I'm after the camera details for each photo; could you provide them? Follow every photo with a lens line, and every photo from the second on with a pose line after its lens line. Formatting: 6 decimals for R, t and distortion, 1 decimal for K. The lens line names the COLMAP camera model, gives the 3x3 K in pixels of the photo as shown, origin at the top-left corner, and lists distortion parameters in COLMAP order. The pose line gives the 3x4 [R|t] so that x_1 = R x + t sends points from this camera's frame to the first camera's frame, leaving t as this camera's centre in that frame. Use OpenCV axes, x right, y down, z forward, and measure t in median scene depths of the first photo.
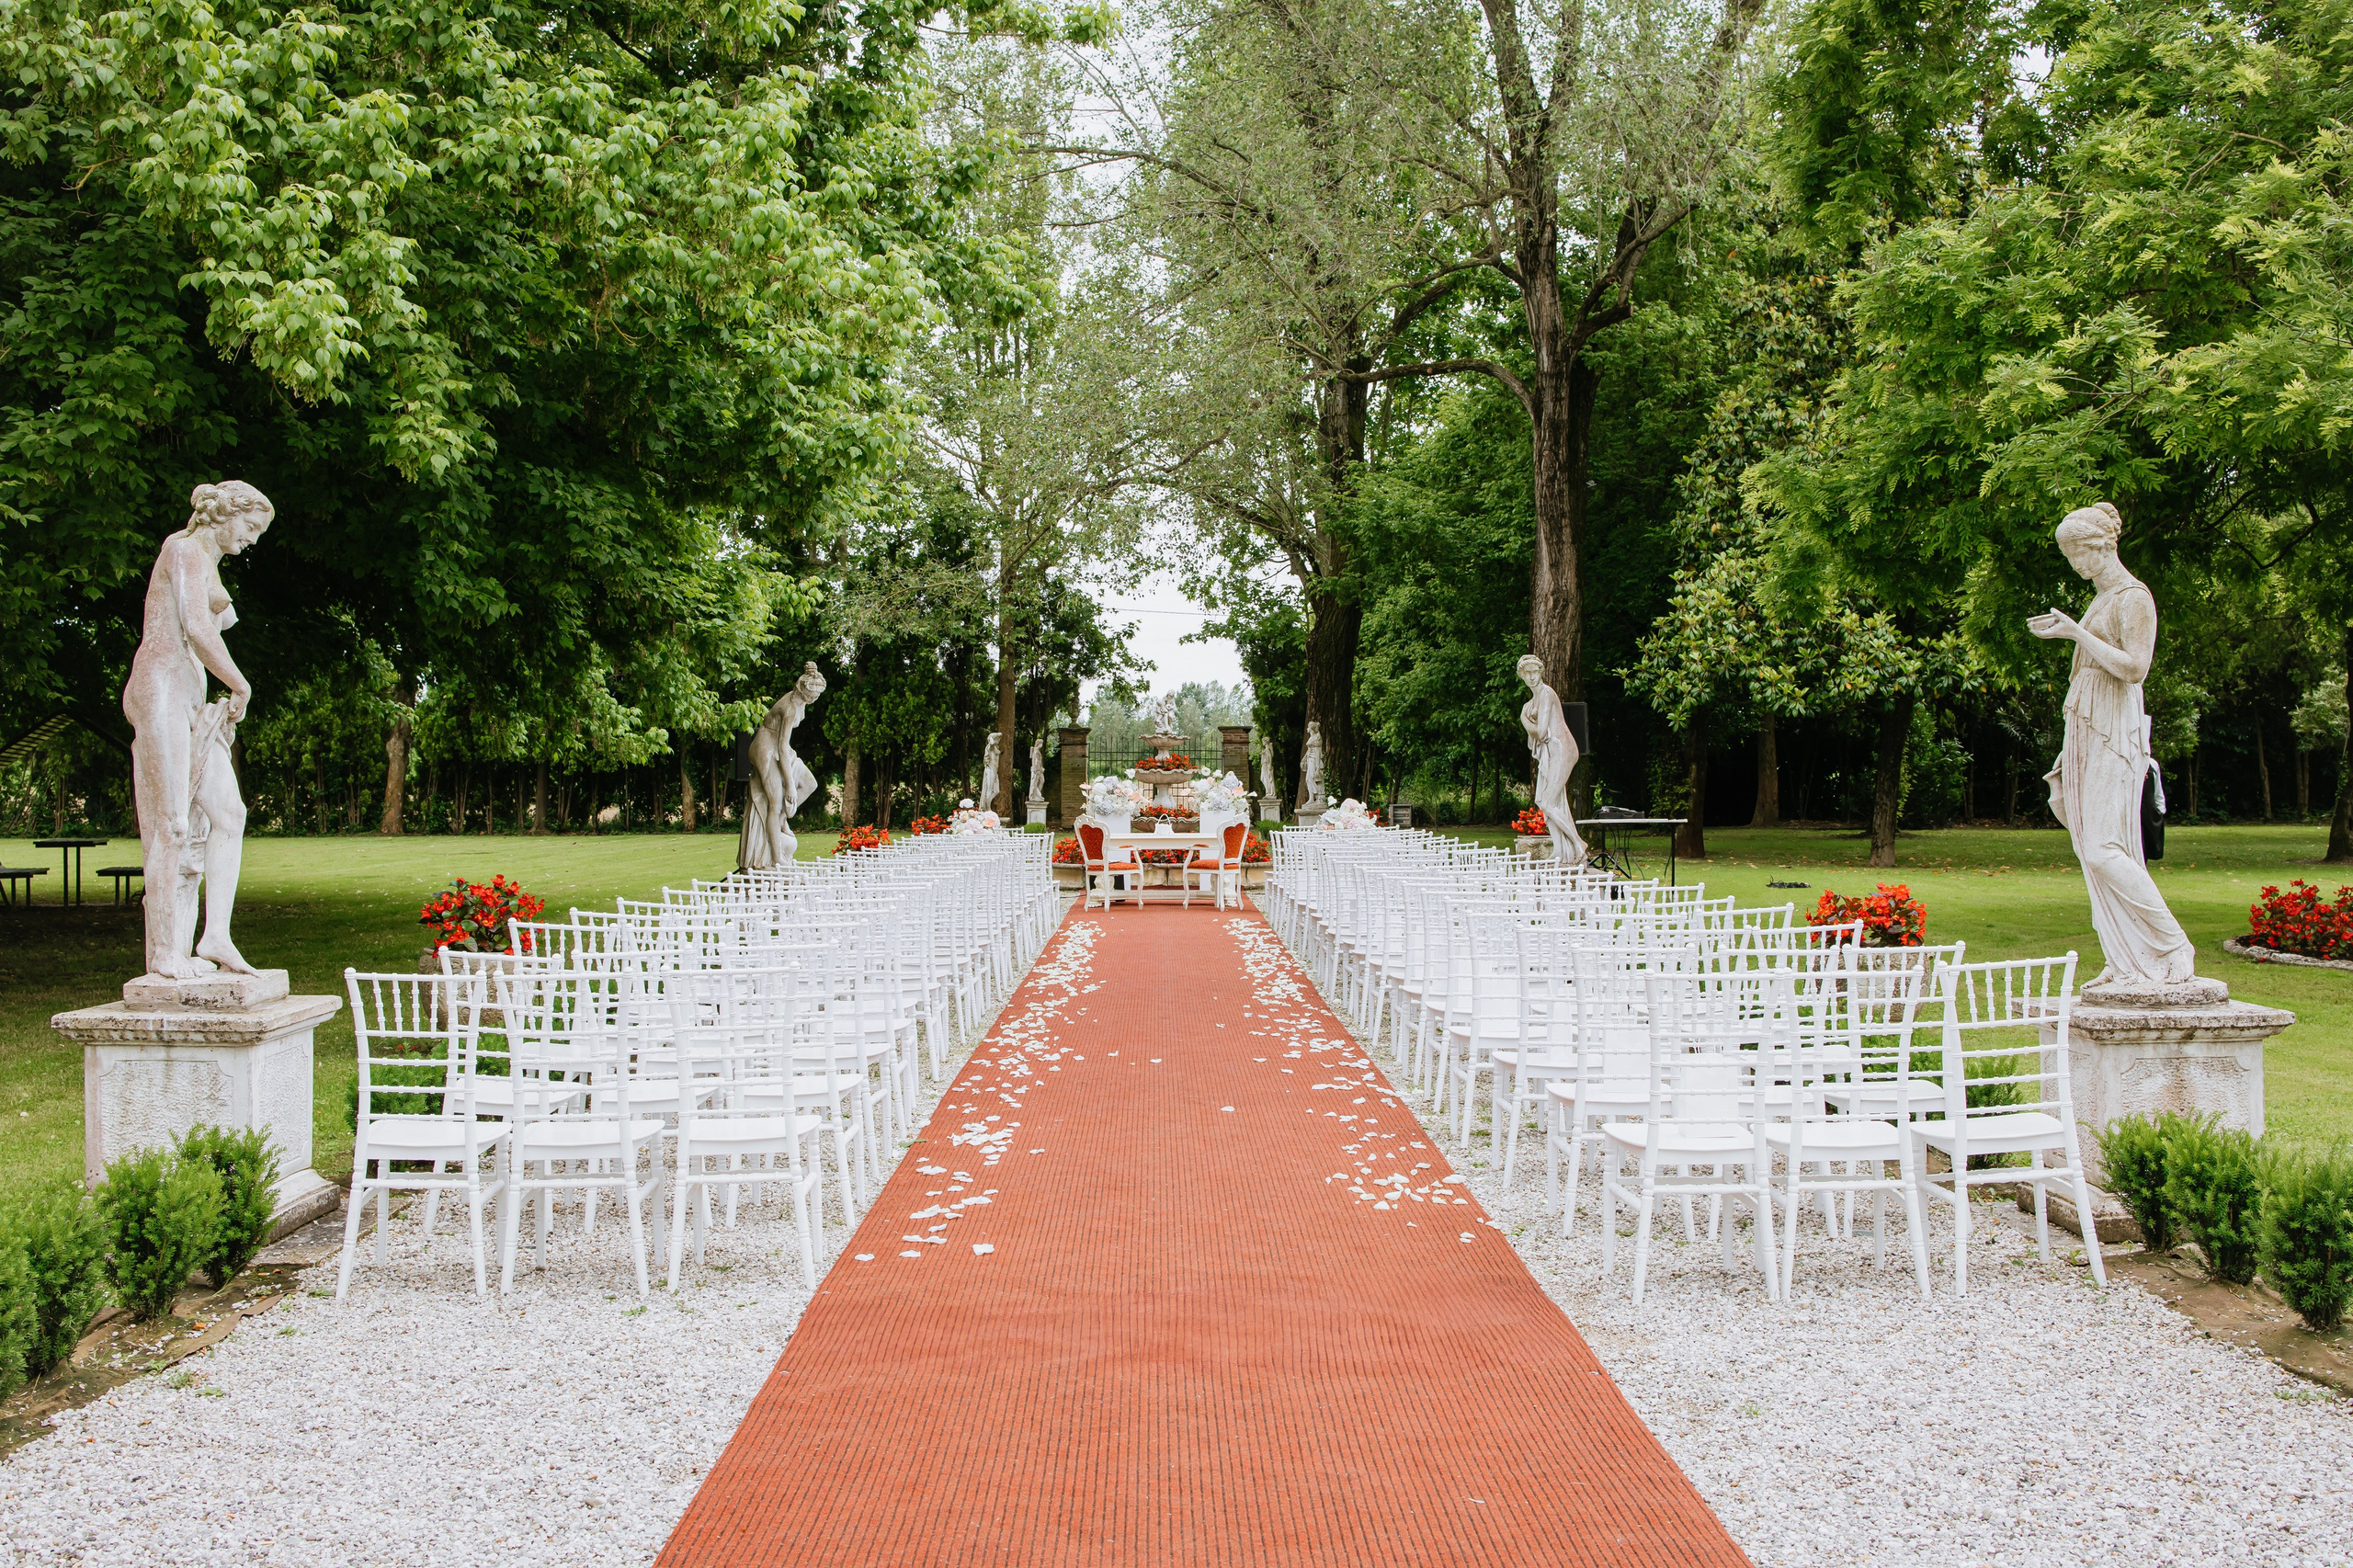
lens RADIAL K [[2378.9, 0, 1176.7], [0, 2378.9, 783.2], [0, 0, 1]] dist [-0.014400, 0.000000]
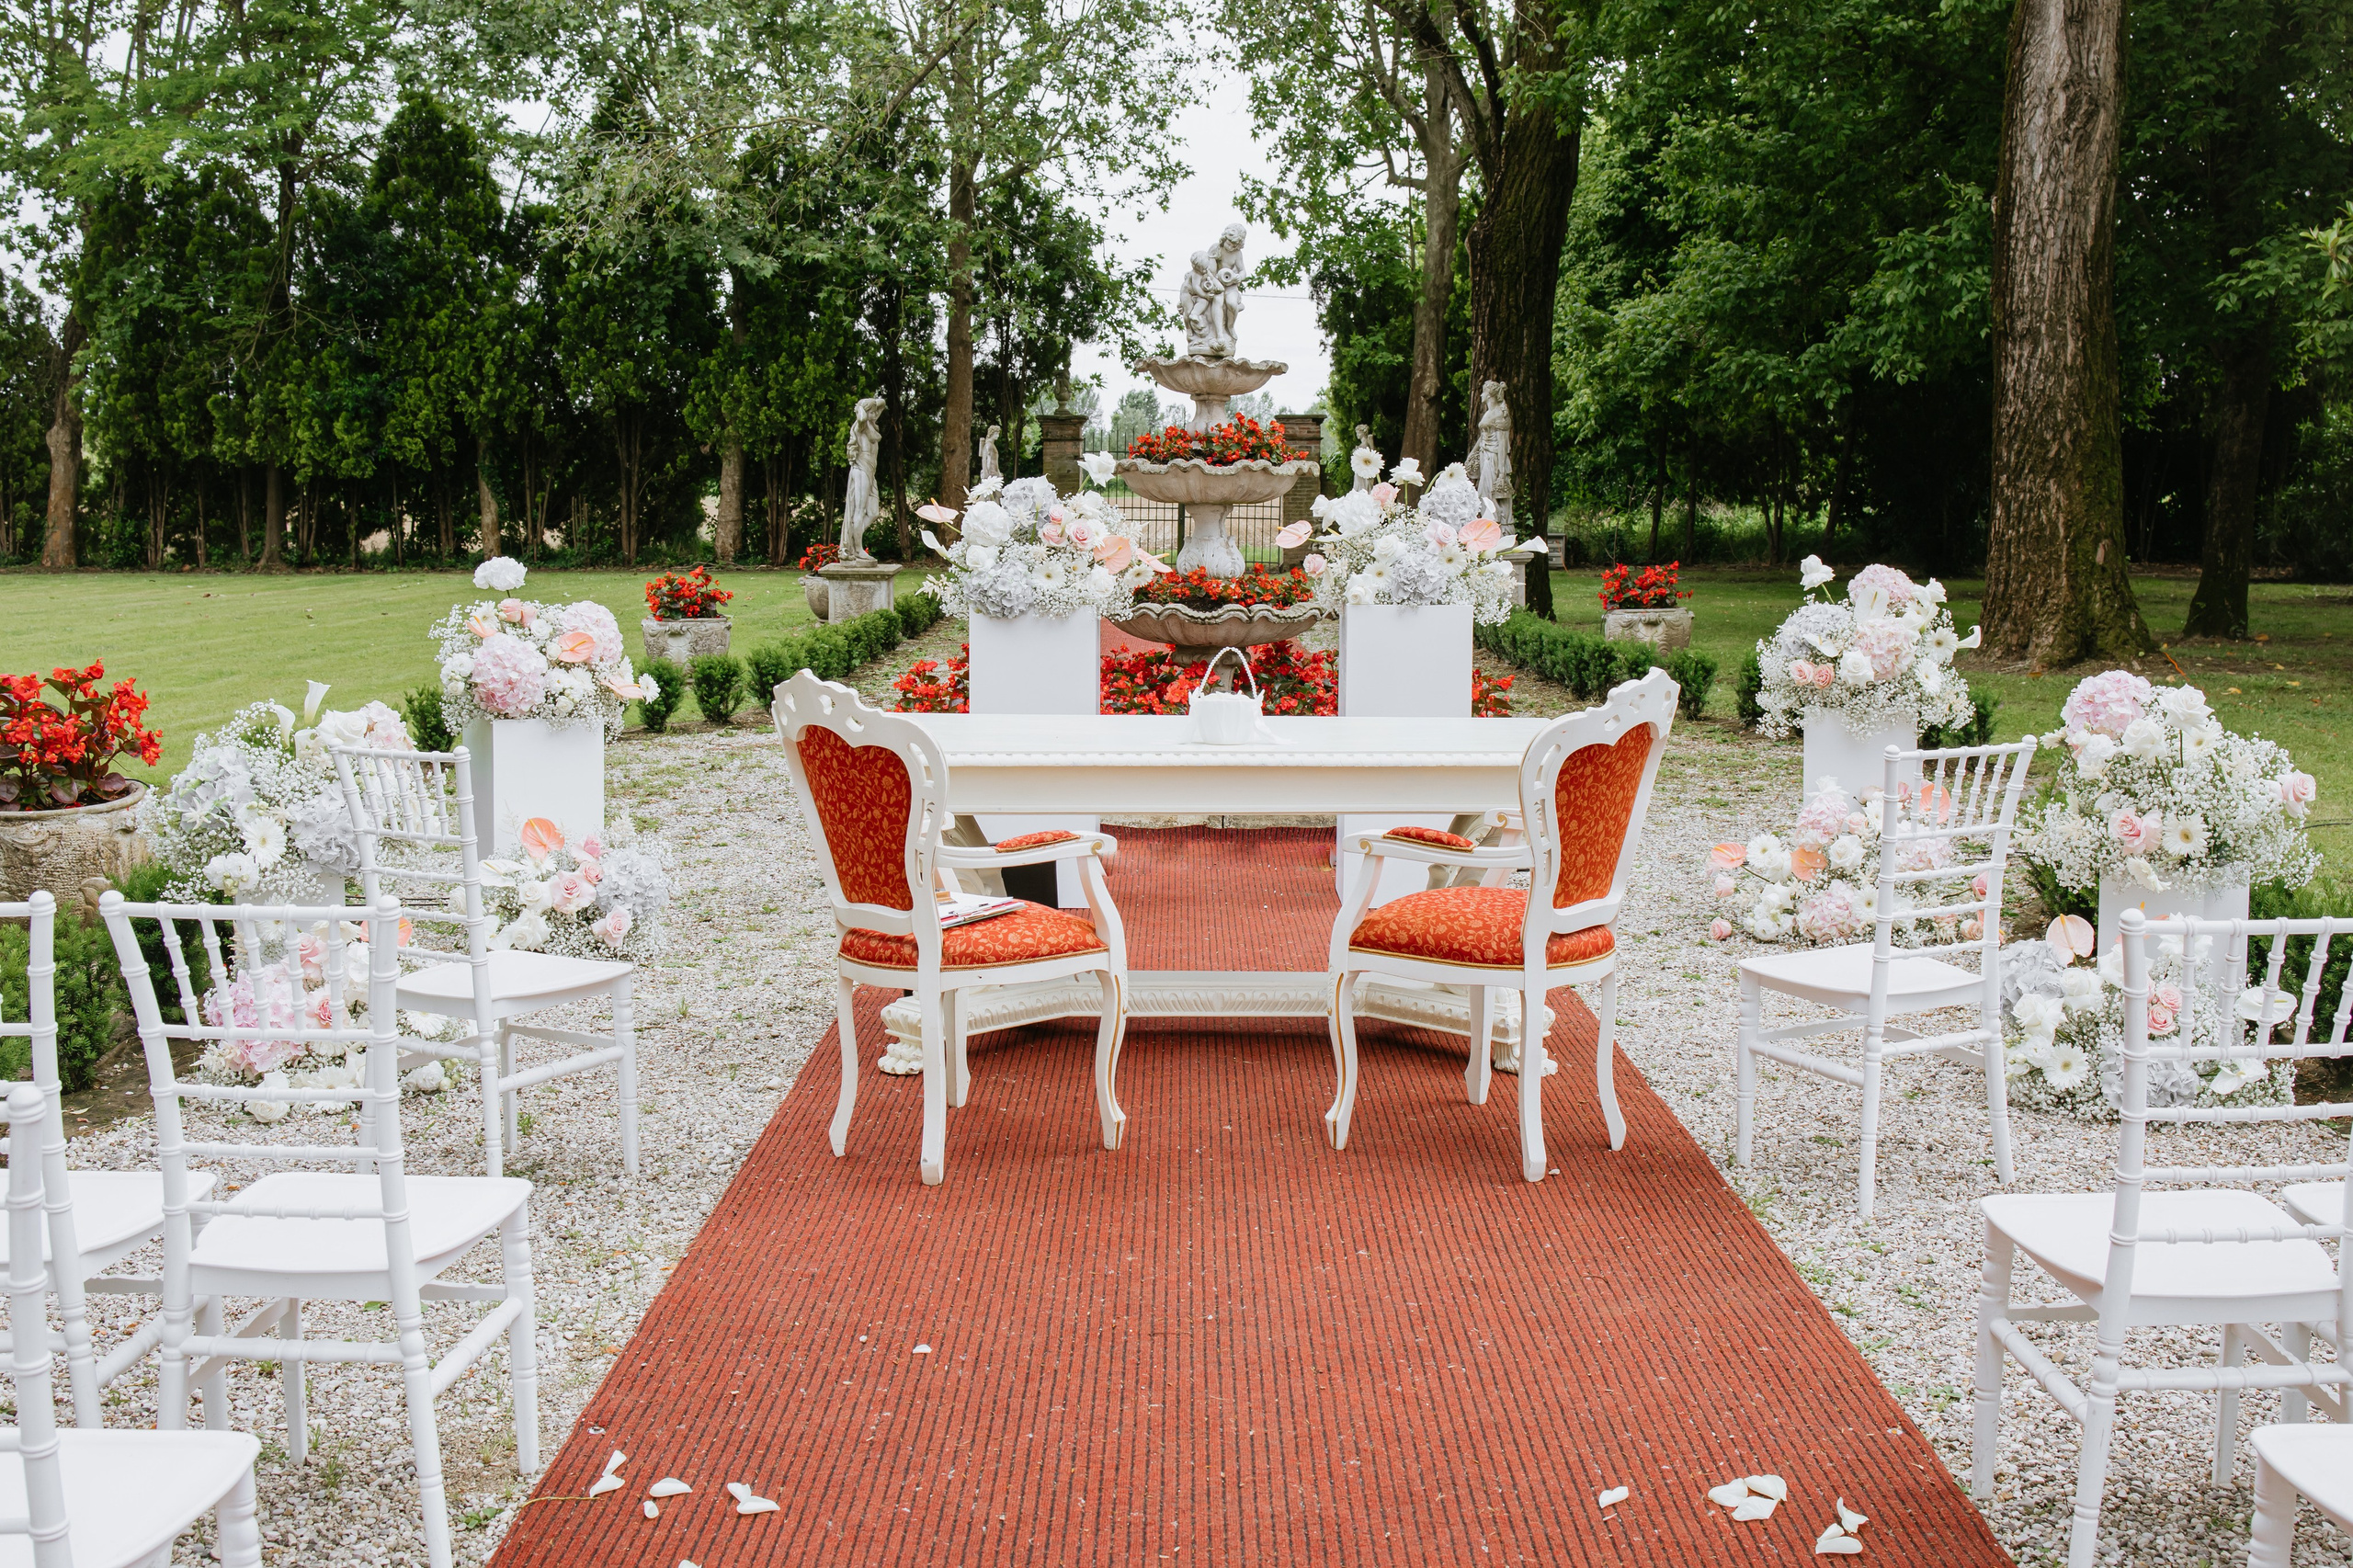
lens RADIAL K [[2378.9, 0, 1170.8], [0, 2378.9, 776.1], [0, 0, 1]] dist [-0.014400, 0.000000]
pose [[0.999881, 0.008361, -0.012926, -0.003228], [-0.006807, 0.993233, 0.115941, -0.000287], [0.013808, -0.115839, 0.993172, 0.324332]]
